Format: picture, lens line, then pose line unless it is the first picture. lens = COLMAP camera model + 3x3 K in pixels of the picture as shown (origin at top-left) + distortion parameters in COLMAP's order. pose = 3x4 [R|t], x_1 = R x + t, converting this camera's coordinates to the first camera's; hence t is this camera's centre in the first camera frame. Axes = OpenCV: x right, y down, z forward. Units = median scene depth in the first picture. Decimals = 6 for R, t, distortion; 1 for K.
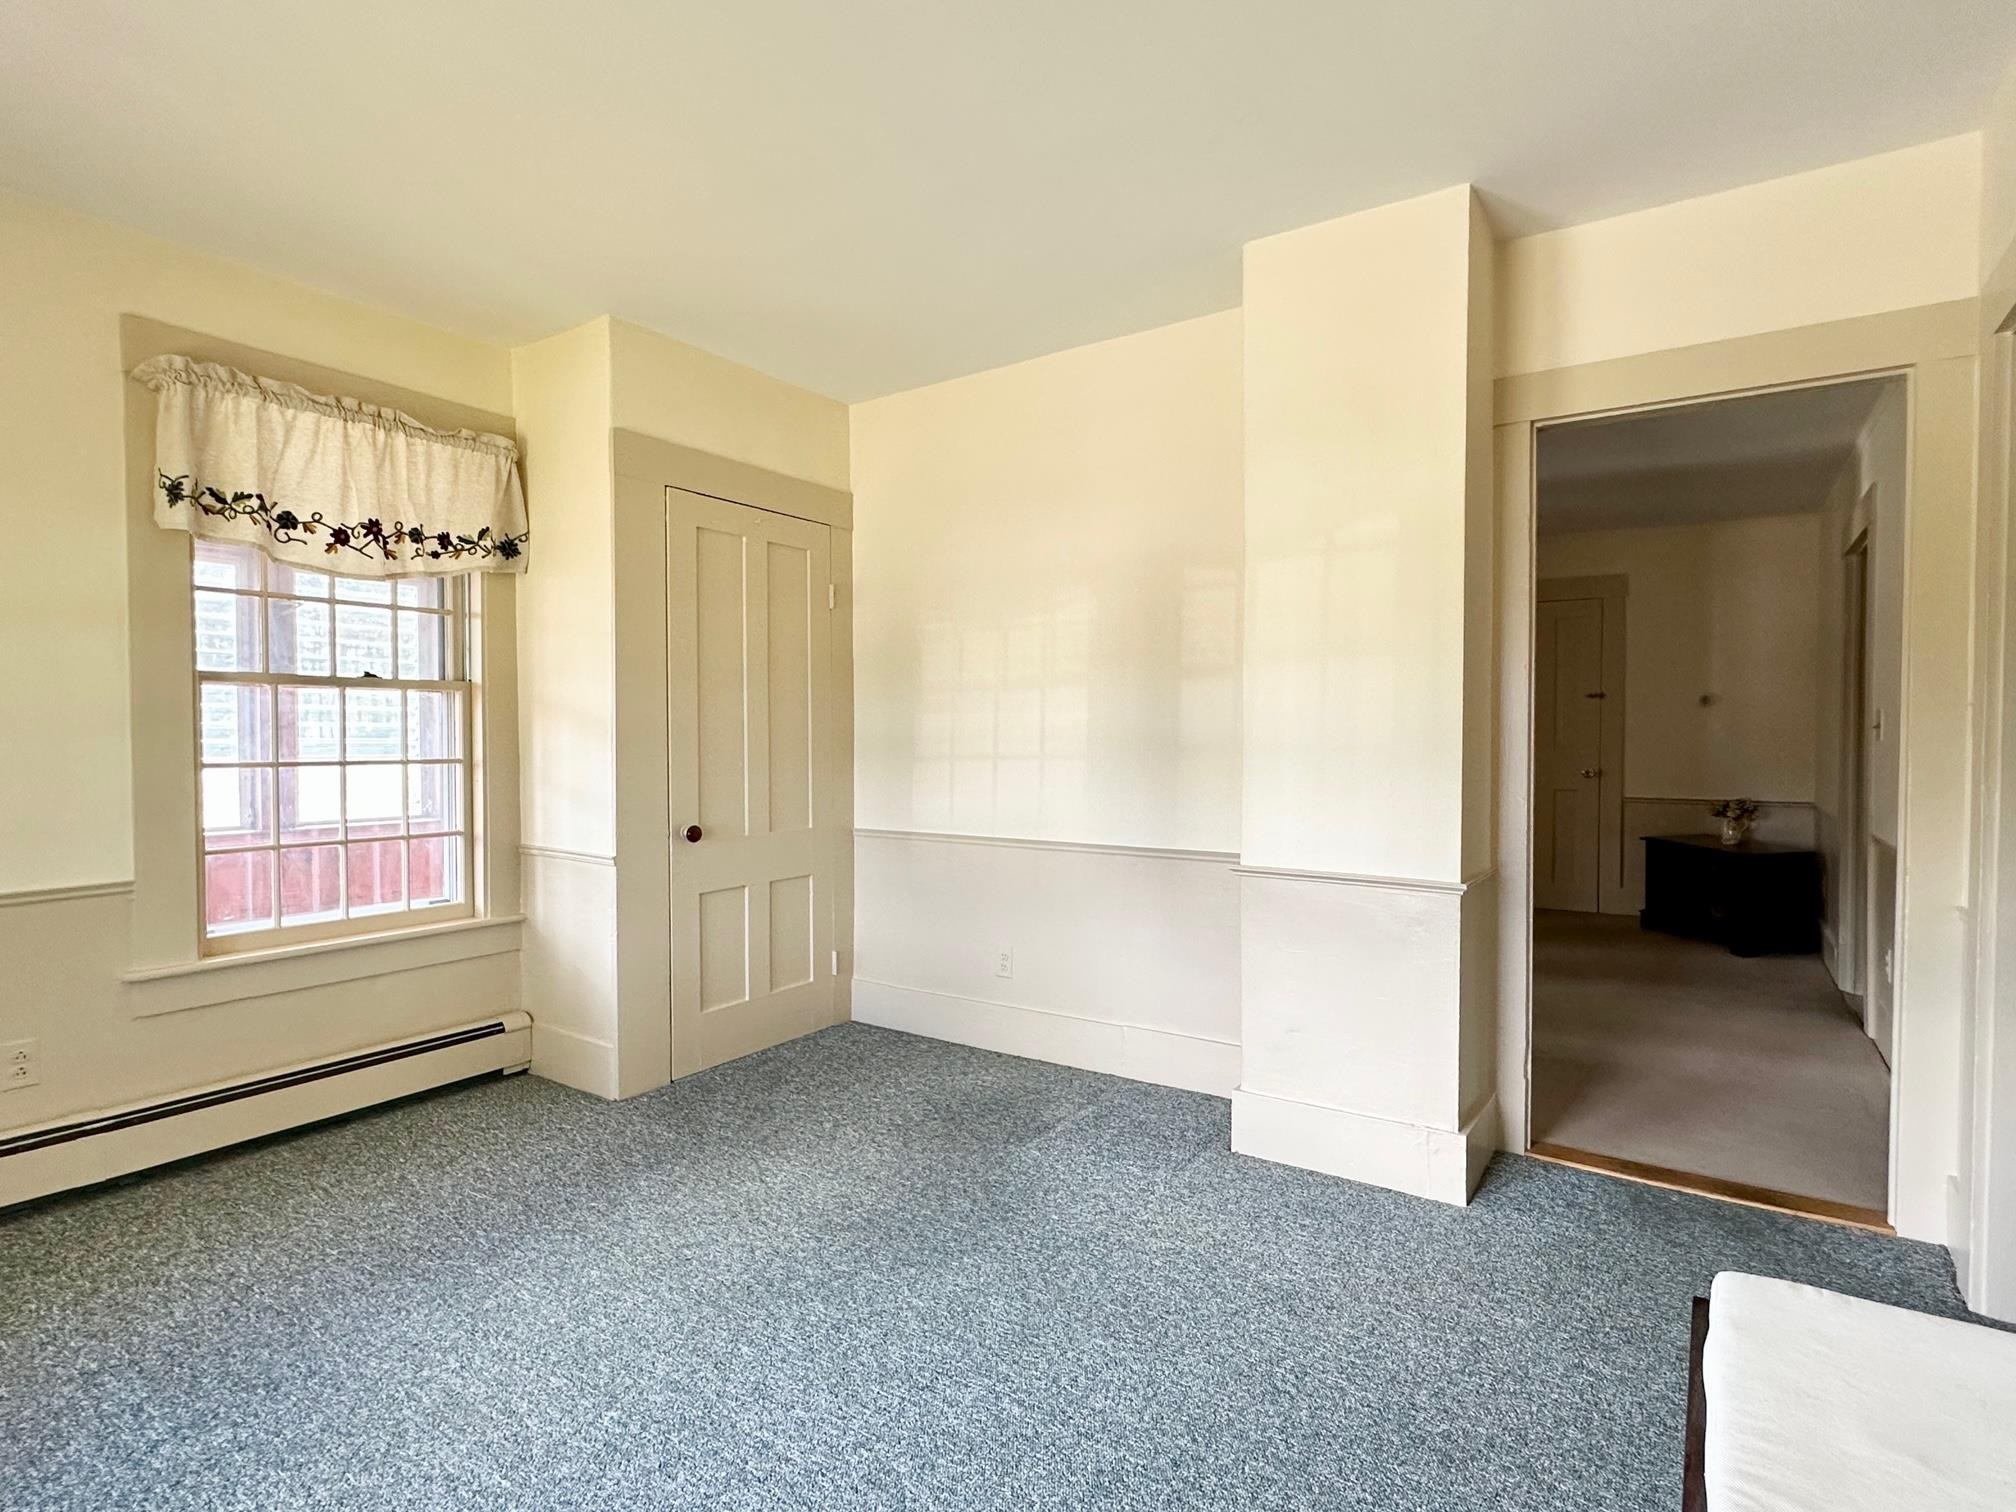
lens RADIAL K [[1027.3, 0, 1004.7], [0, 1027.3, 760.6], [0, 0, 1]] dist [0.001465, 0.000363]
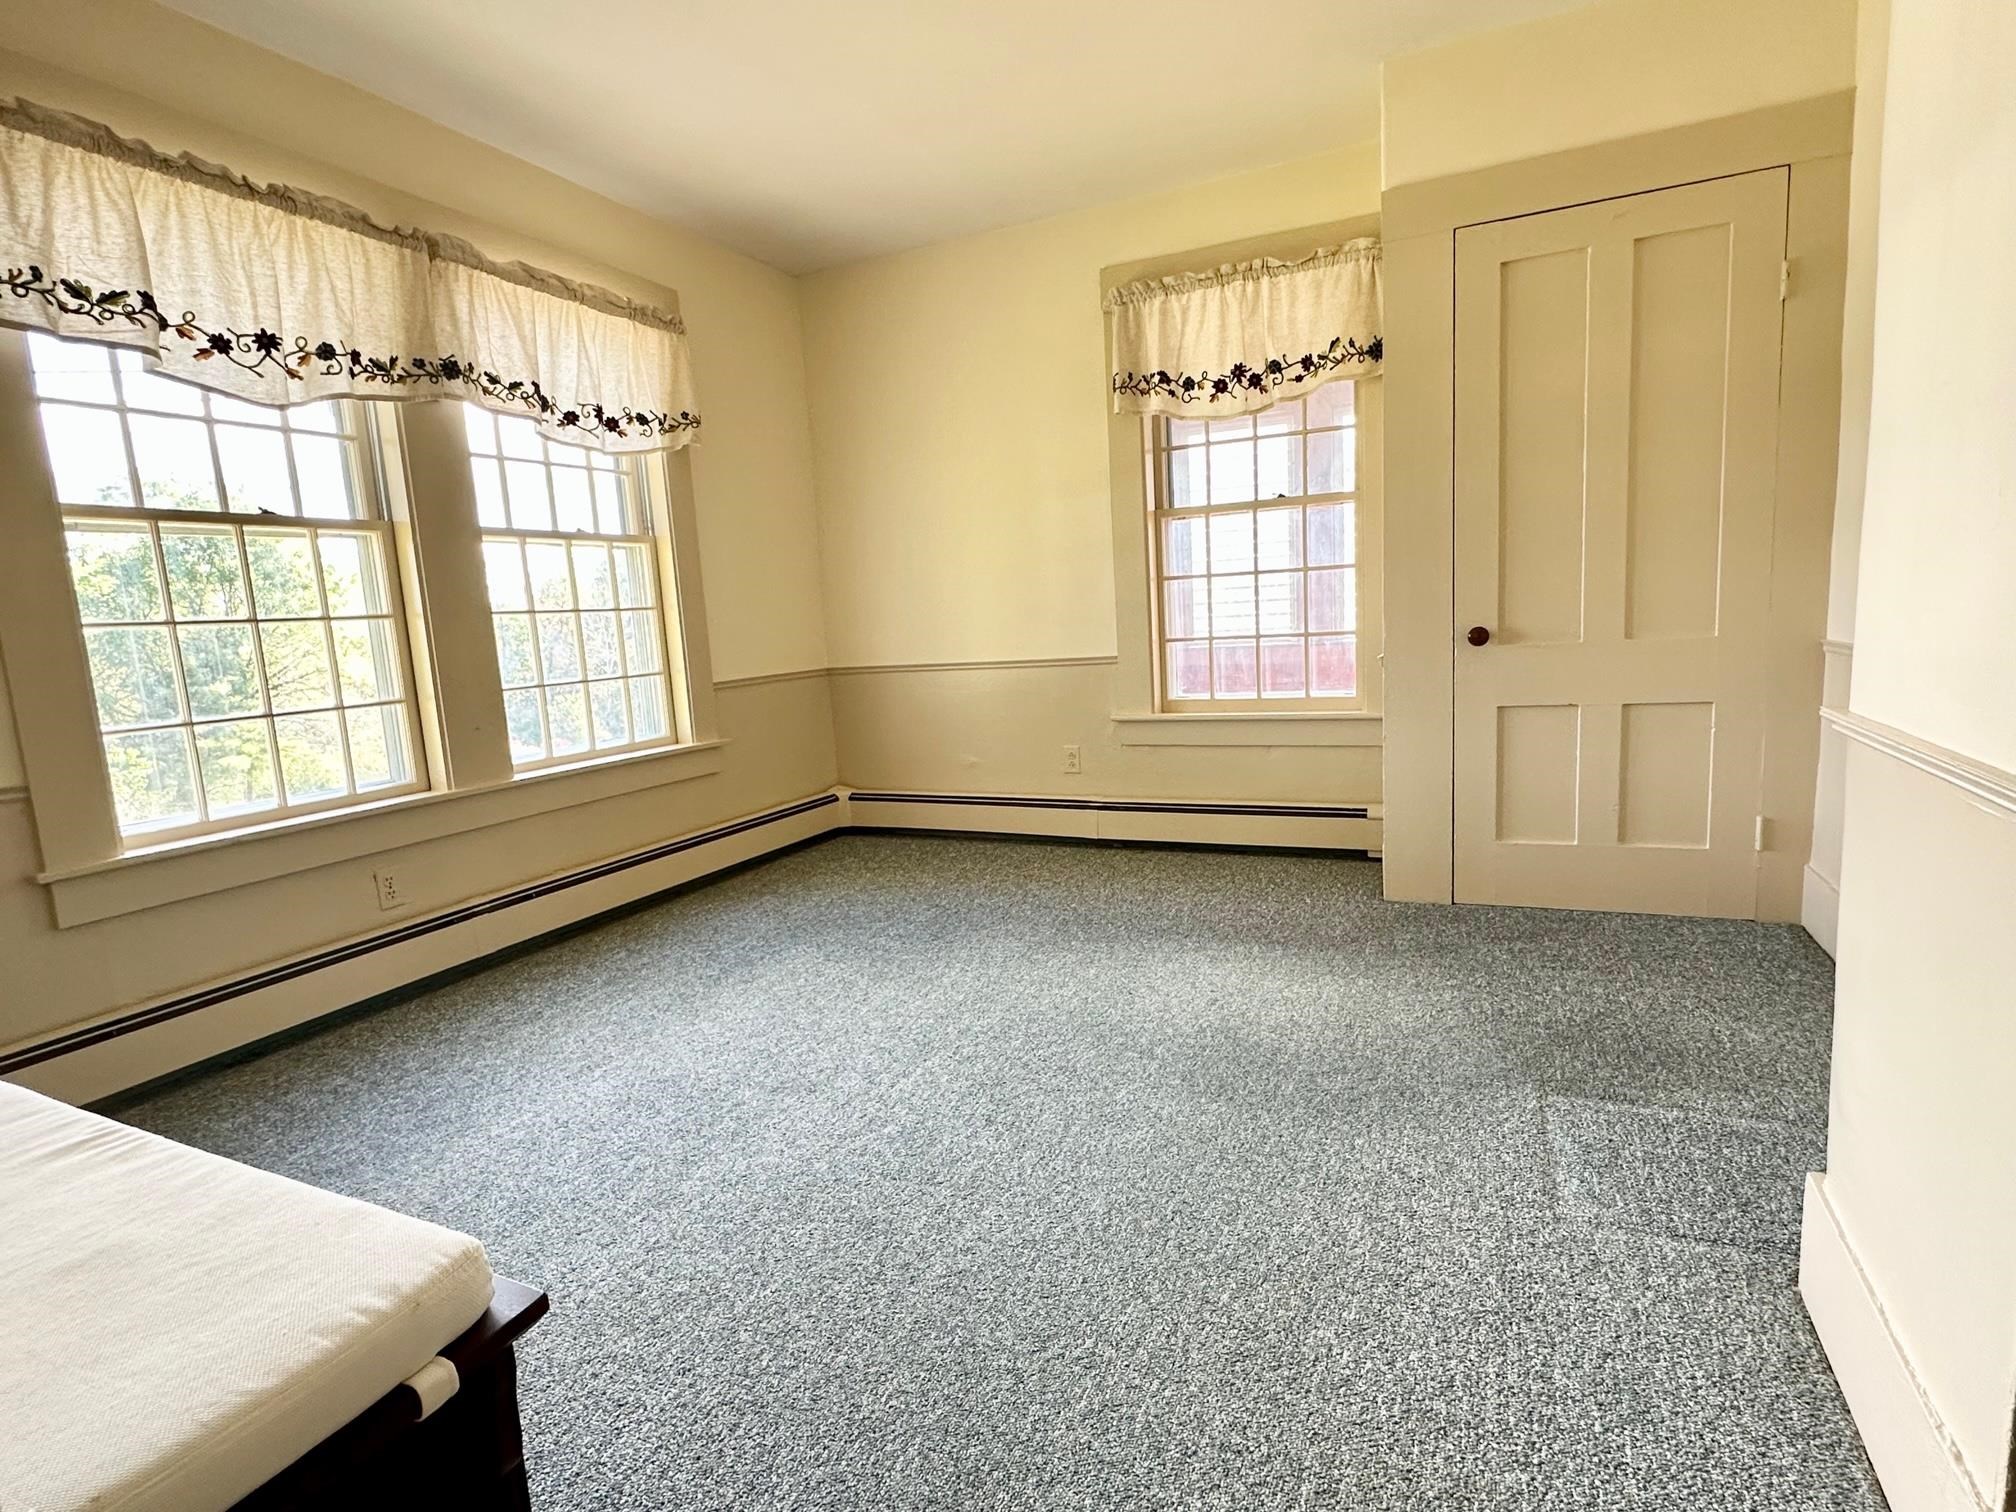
lens RADIAL K [[1027.3, 0, 1004.7], [0, 1027.3, 760.6], [0, 0, 1]] dist [0.001465, 0.000363]
pose [[0.154080, 0.133703, -0.978970, 0.550395], [0.033017, 0.989552, 0.140345, 0.043175], [0.987507, -0.053947, 0.148056, 0.505804]]
